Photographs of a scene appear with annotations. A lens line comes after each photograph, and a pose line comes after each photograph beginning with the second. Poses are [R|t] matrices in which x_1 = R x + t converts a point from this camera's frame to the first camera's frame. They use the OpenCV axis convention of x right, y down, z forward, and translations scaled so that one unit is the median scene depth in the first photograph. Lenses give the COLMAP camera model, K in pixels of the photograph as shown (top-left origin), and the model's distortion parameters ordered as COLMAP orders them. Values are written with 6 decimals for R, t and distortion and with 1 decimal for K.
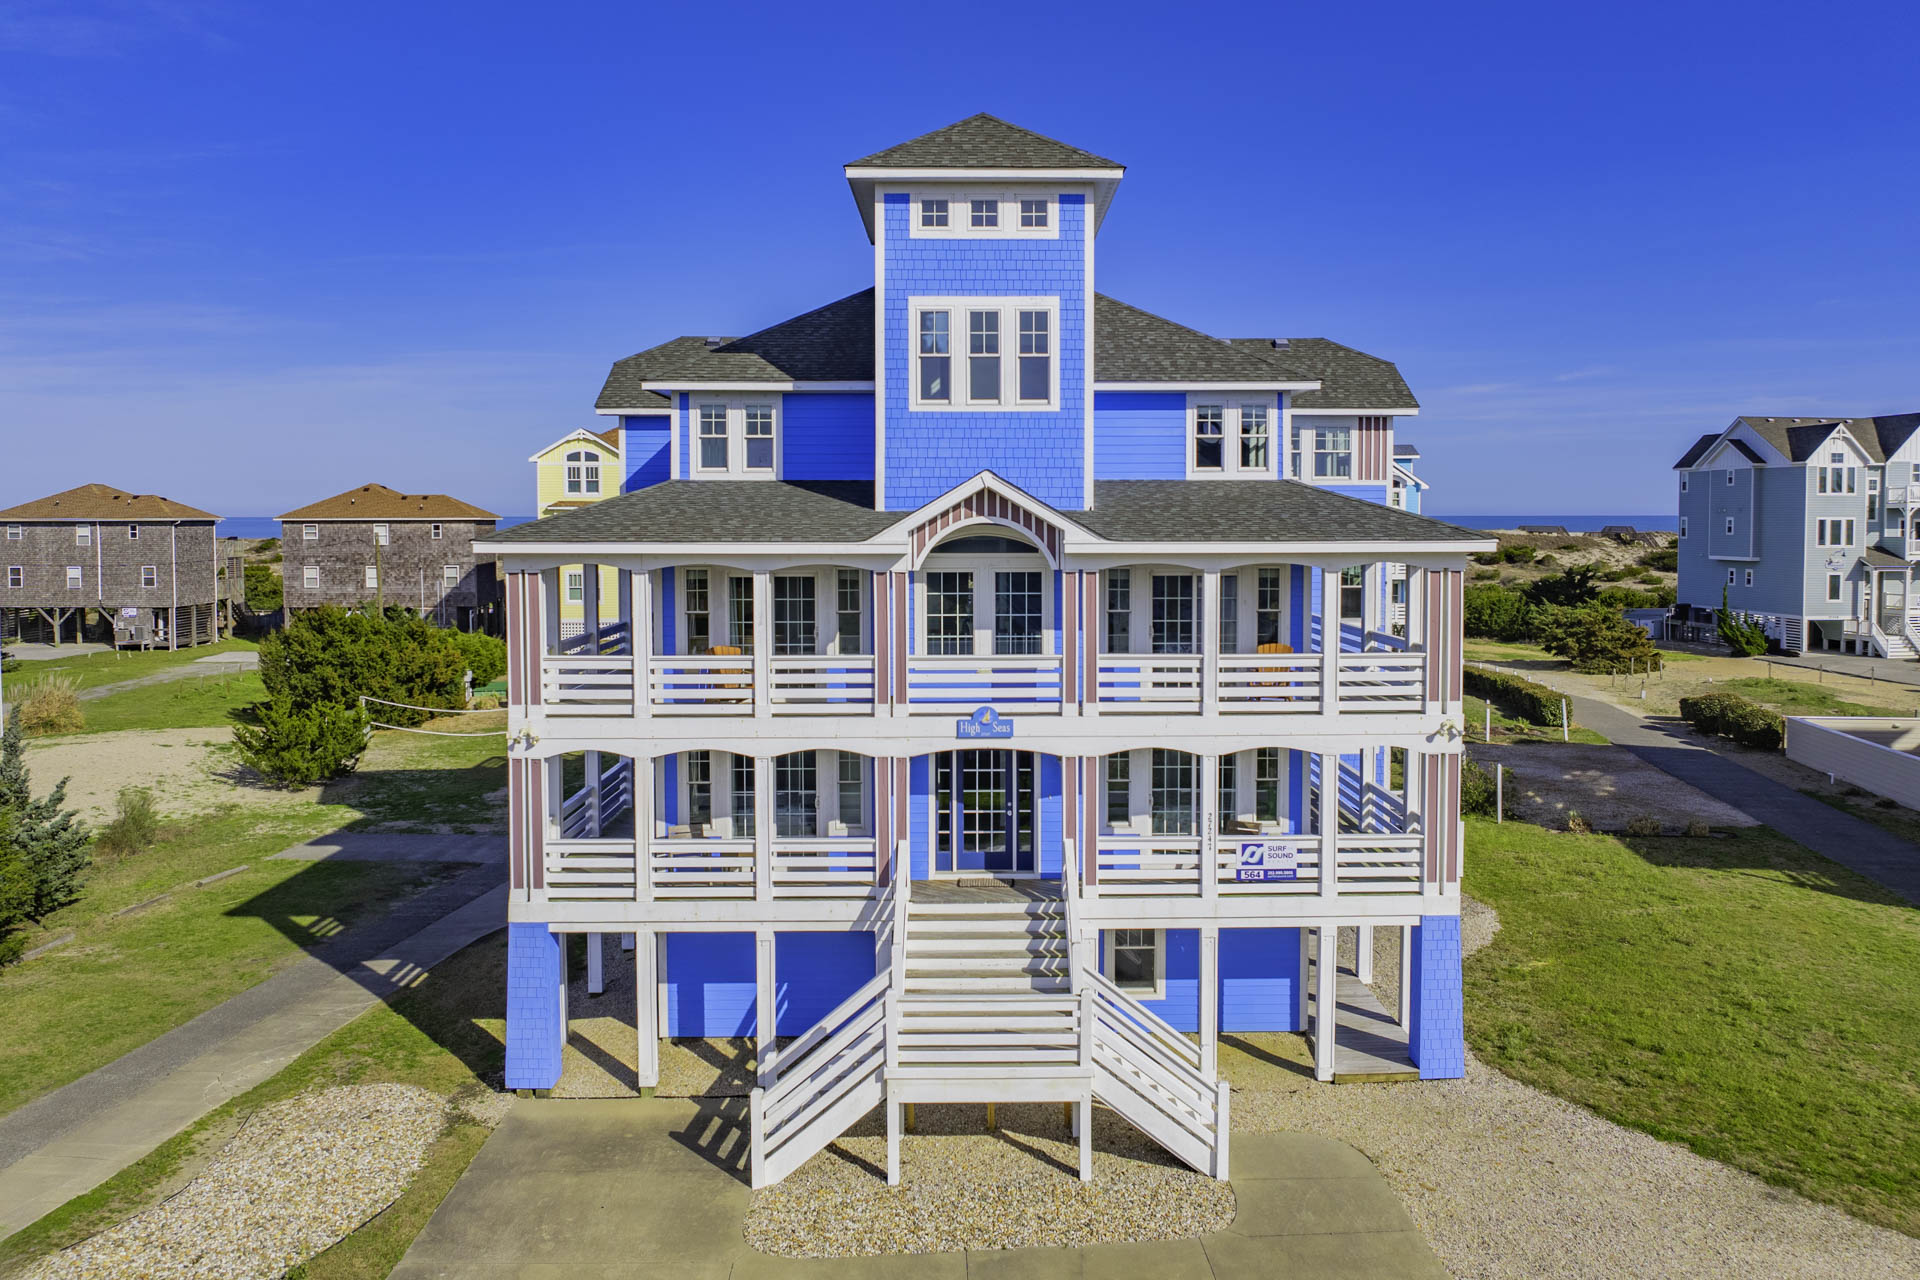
lens RADIAL K [[1448.6, 0, 978.7], [0, 1448.6, 577.7], [0, 0, 1]] dist [-0.041446, 0.000955]
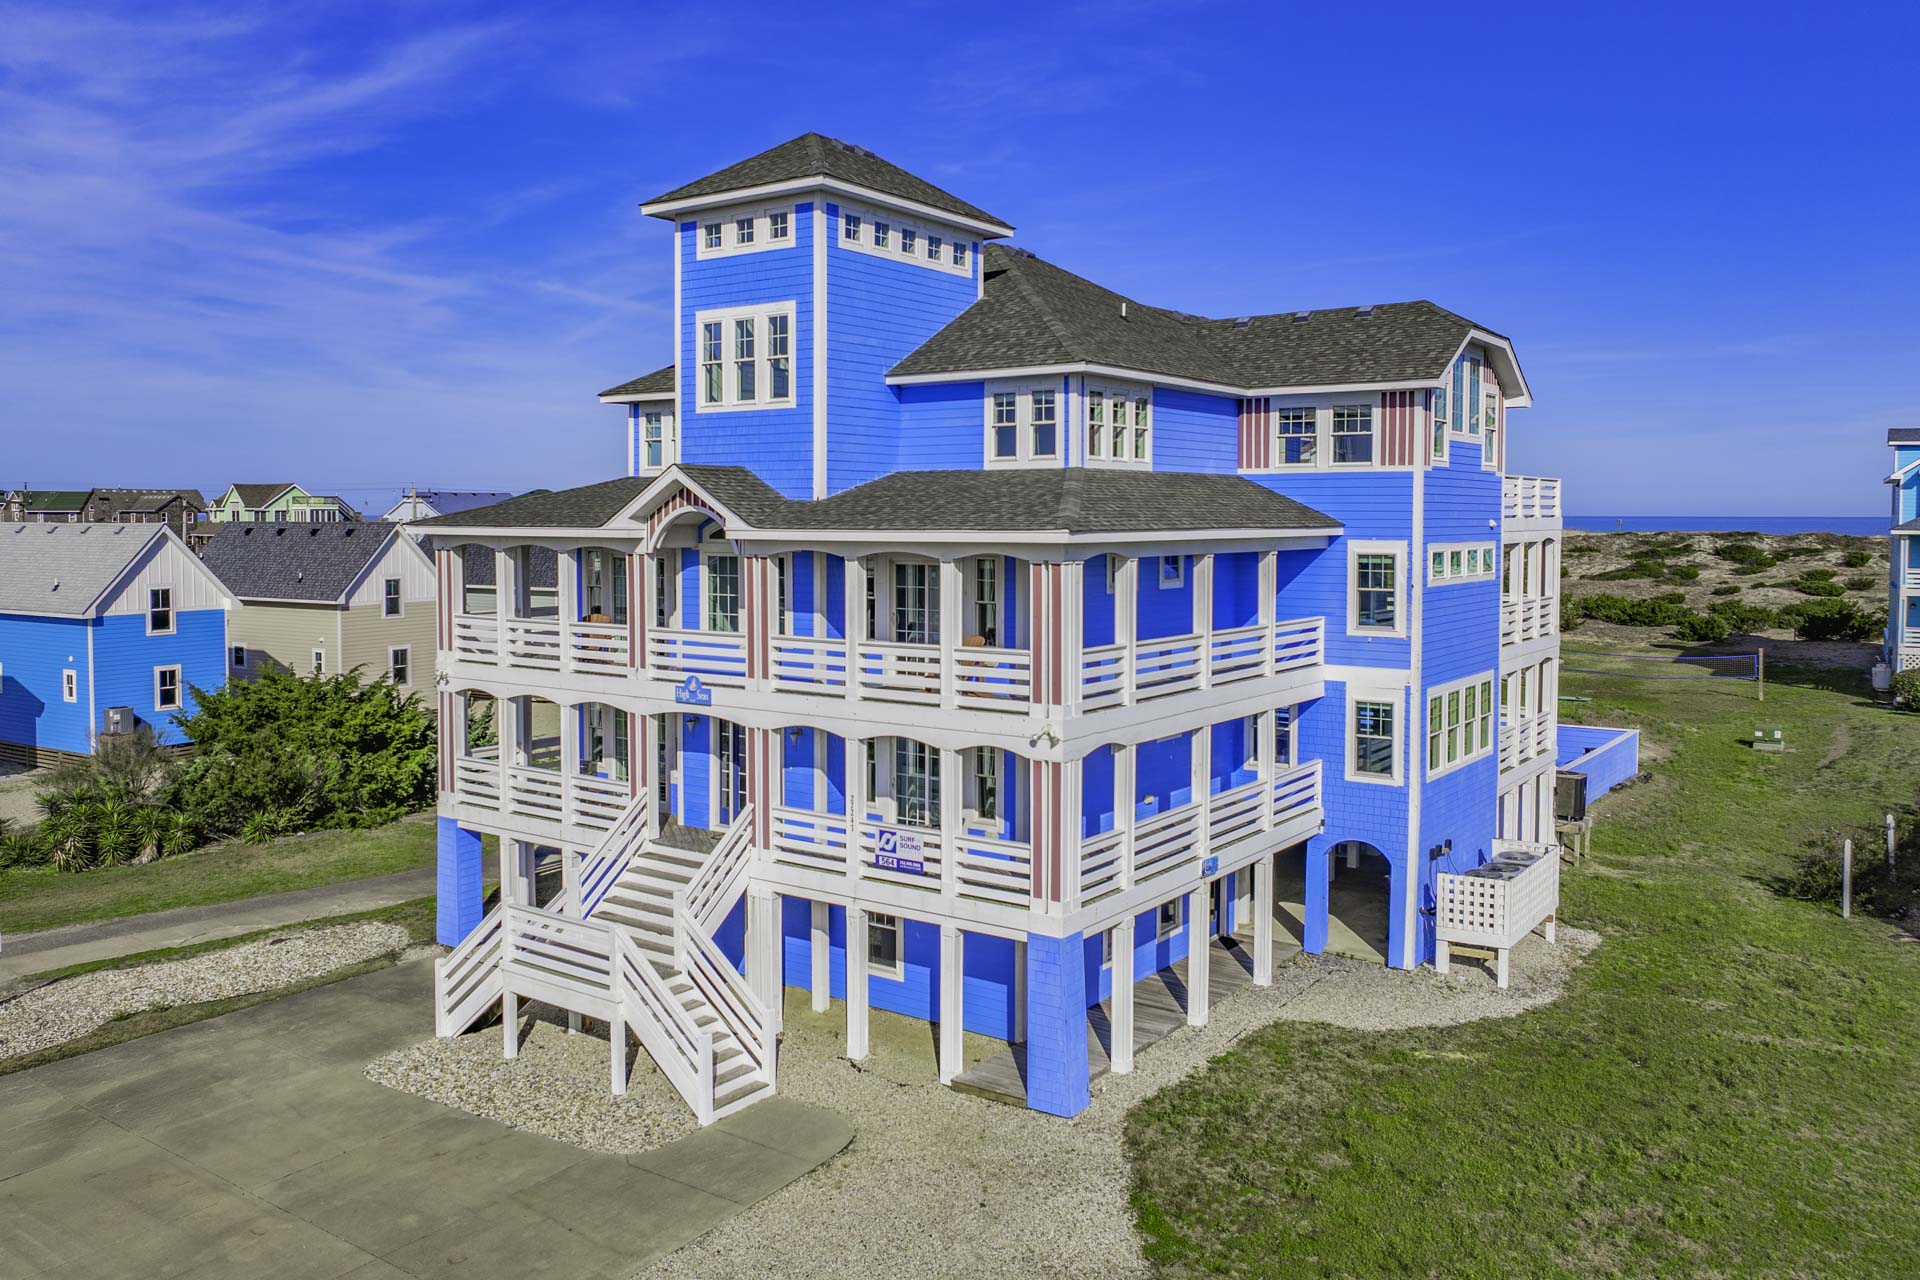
lens RADIAL K [[1481.7, 0, 933.5], [0, 1481.7, 580.5], [0, 0, 1]] dist [-0.035122, -0.000169]
pose [[0.797316, 0.029153, -0.602858, 0.800929], [-0.027762, 0.999547, 0.011618, -0.002754], [0.602923, 0.007474, 0.797764, 0.188920]]
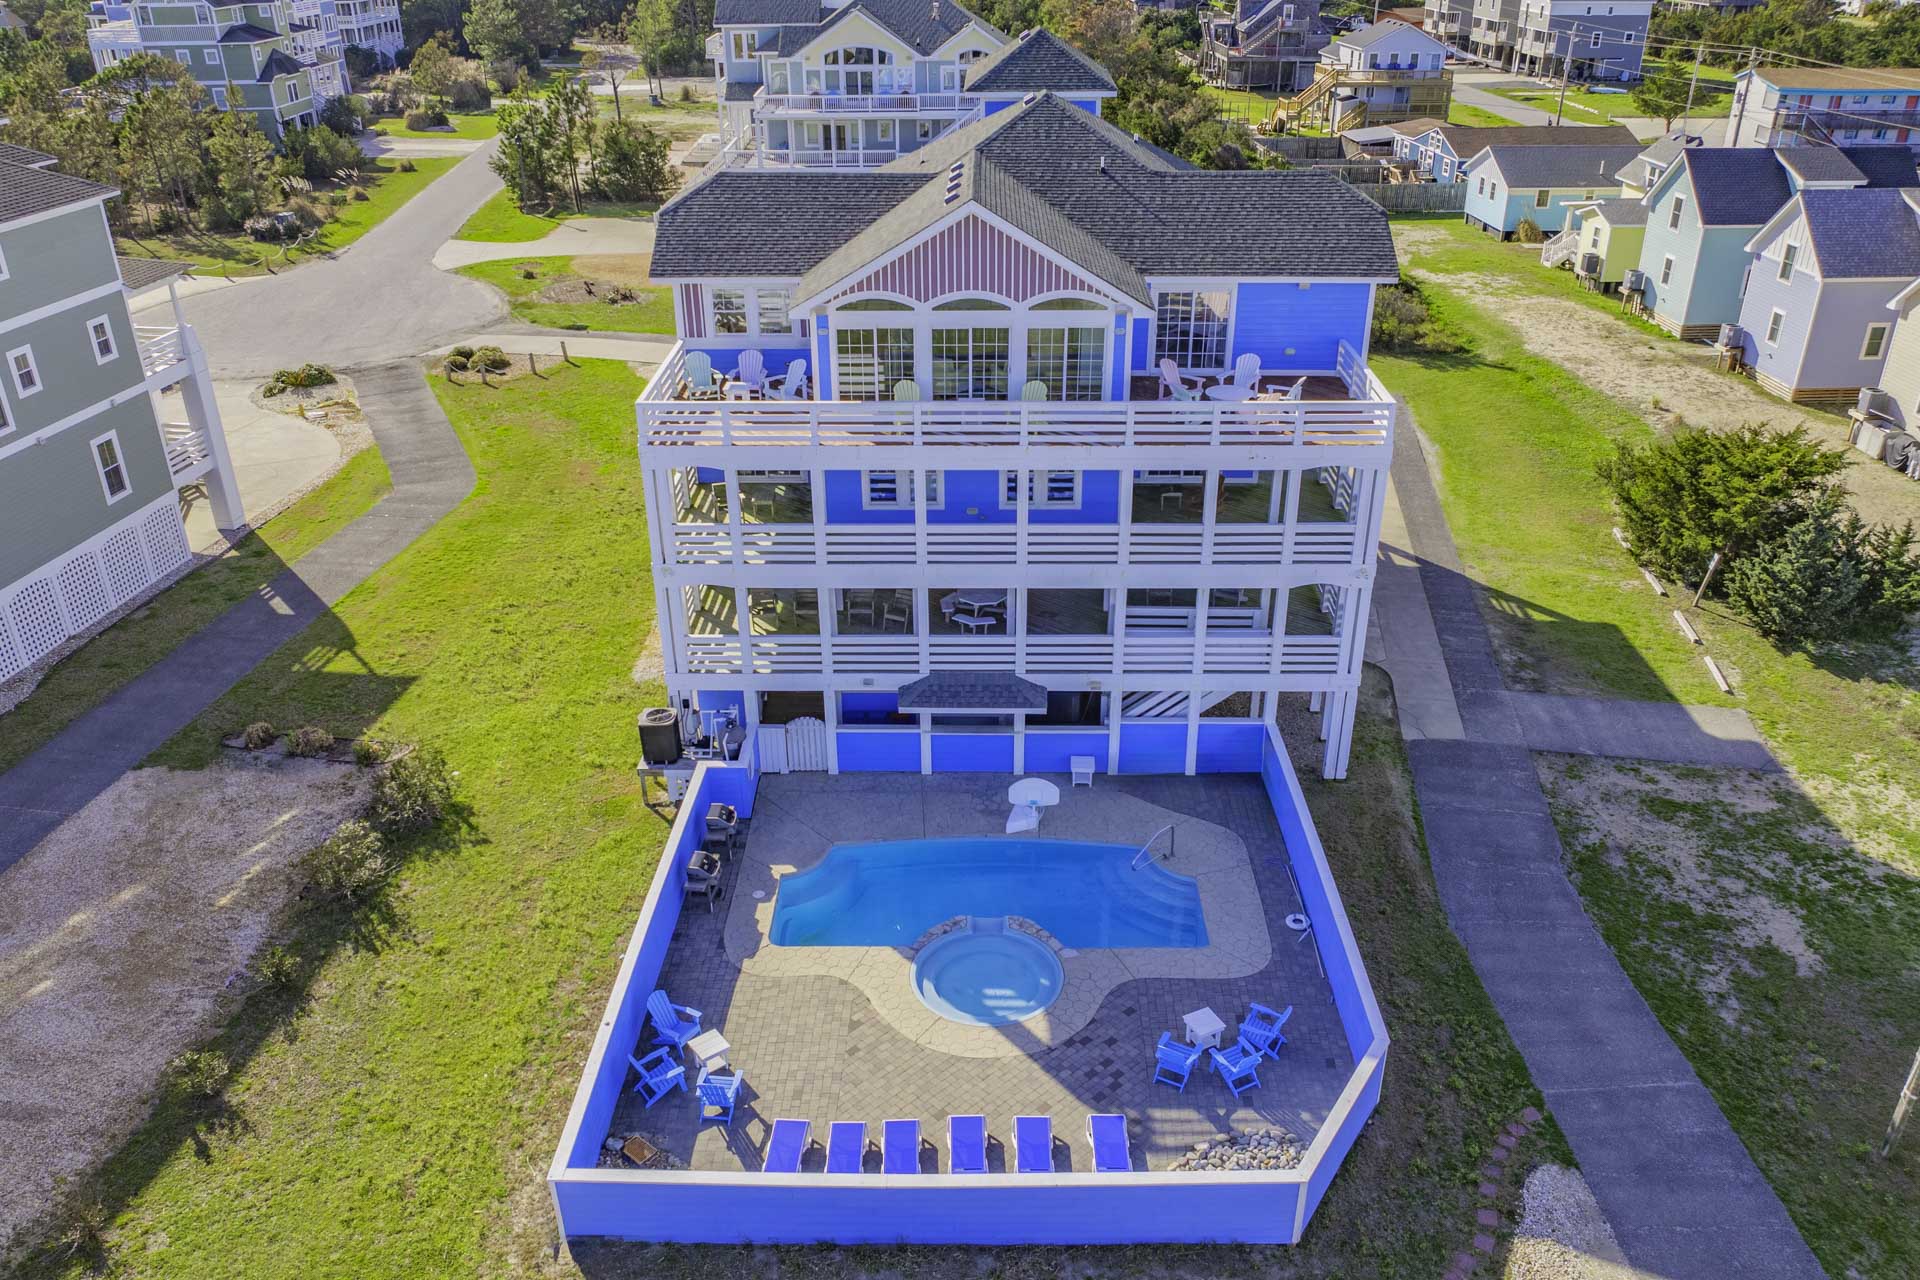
lens RADIAL K [[1473.4, 0, 1002.8], [0, 1473.4, 662.8], [0, 0, 1]] dist [-0.032892, -0.002036]
pose [[-0.999945, -0.005239, 0.009052, 0.028756], [0.000074, 0.861910, 0.507062, -0.598540], [-0.010458, 0.507035, -0.861862, 3.131375]]
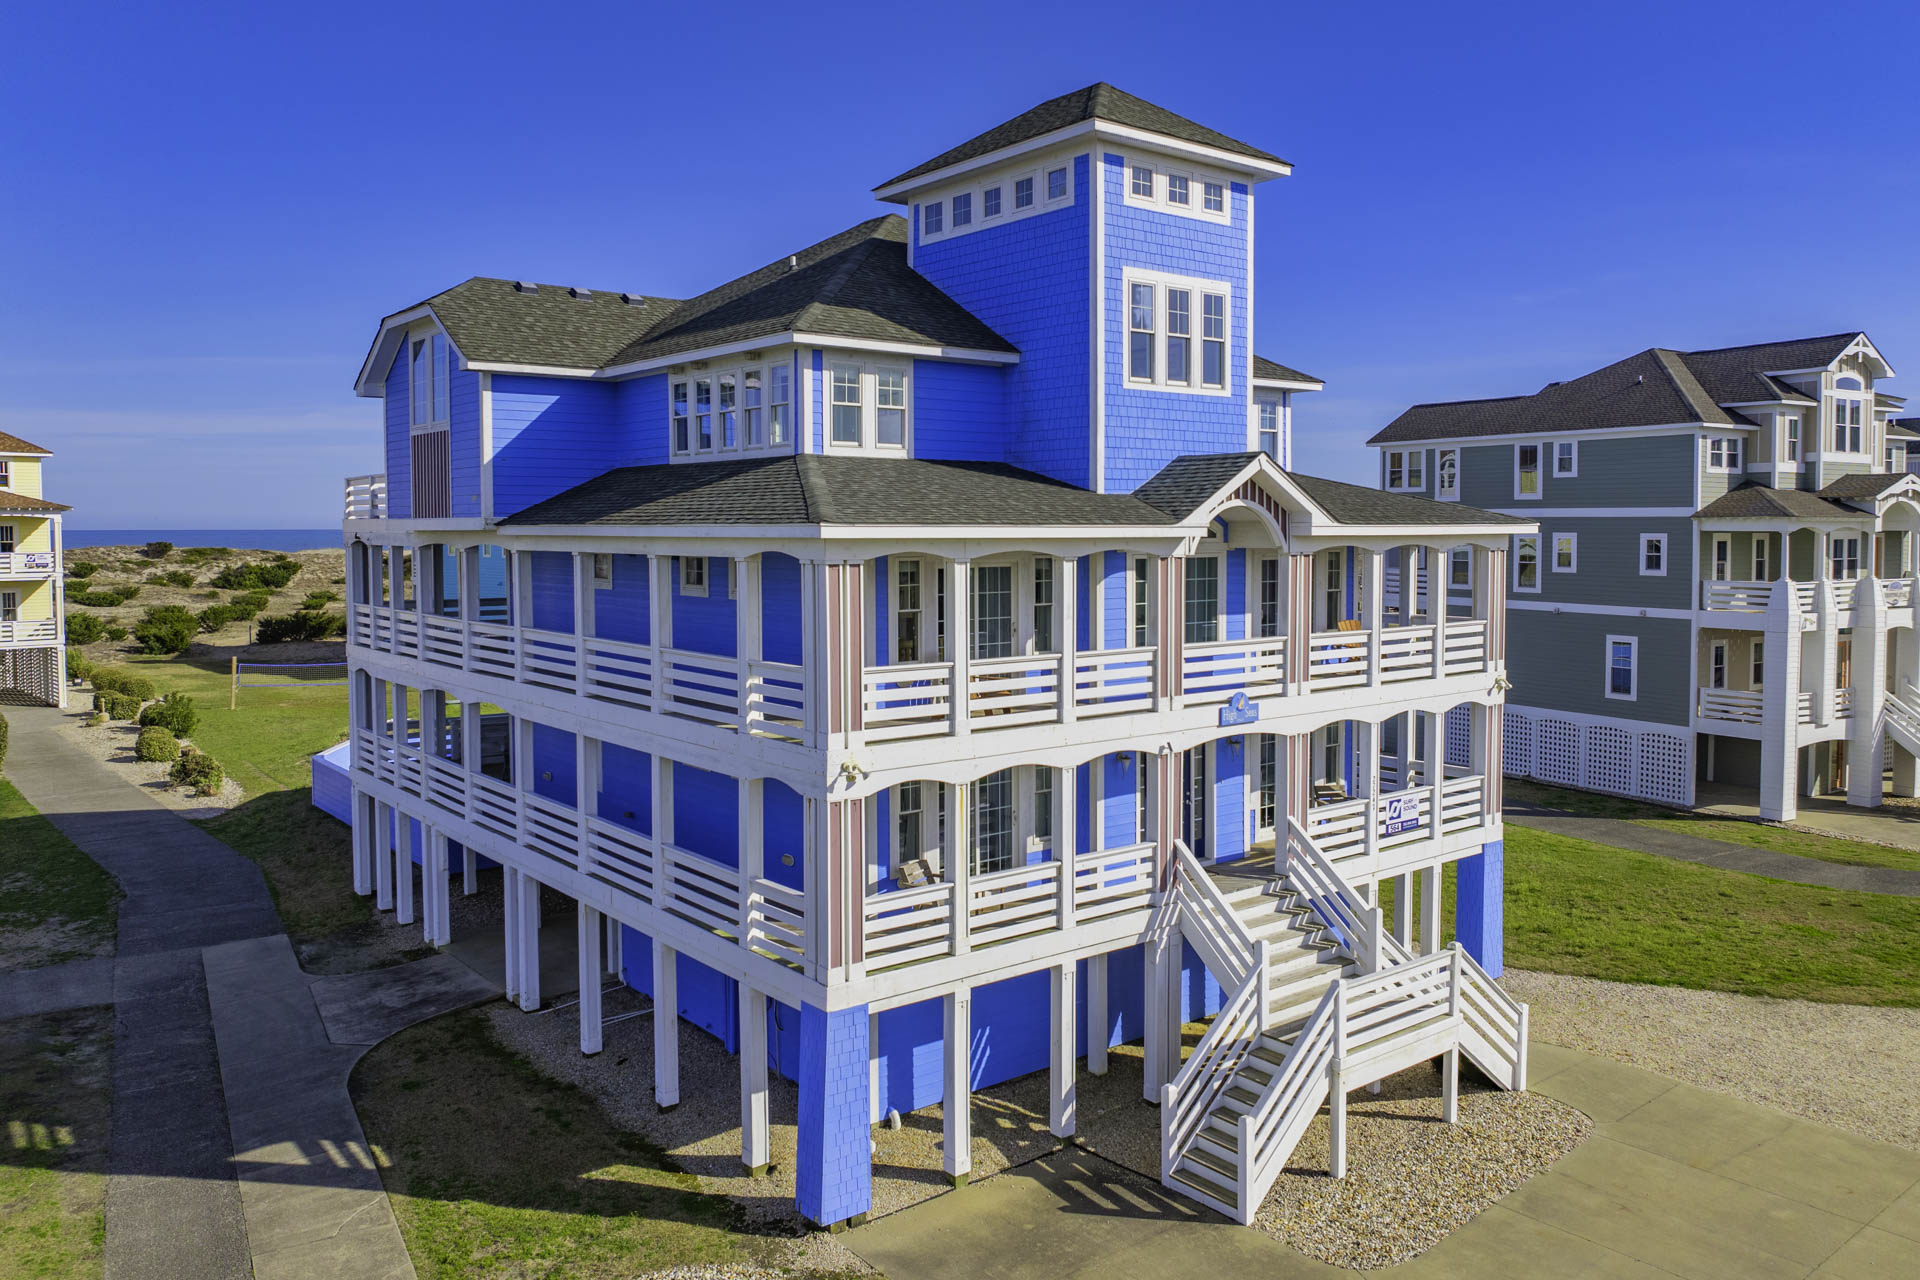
lens RADIAL K [[1436.3, 0, 1000.6], [0, 1436.3, 598.0], [0, 0, 1]] dist [-0.037698, -0.000631]
pose [[0.782987, -0.030667, 0.621282, -0.694480], [0.027673, 0.999512, 0.014461, 0.005924], [-0.621422, 0.005870, 0.783454, 0.318423]]
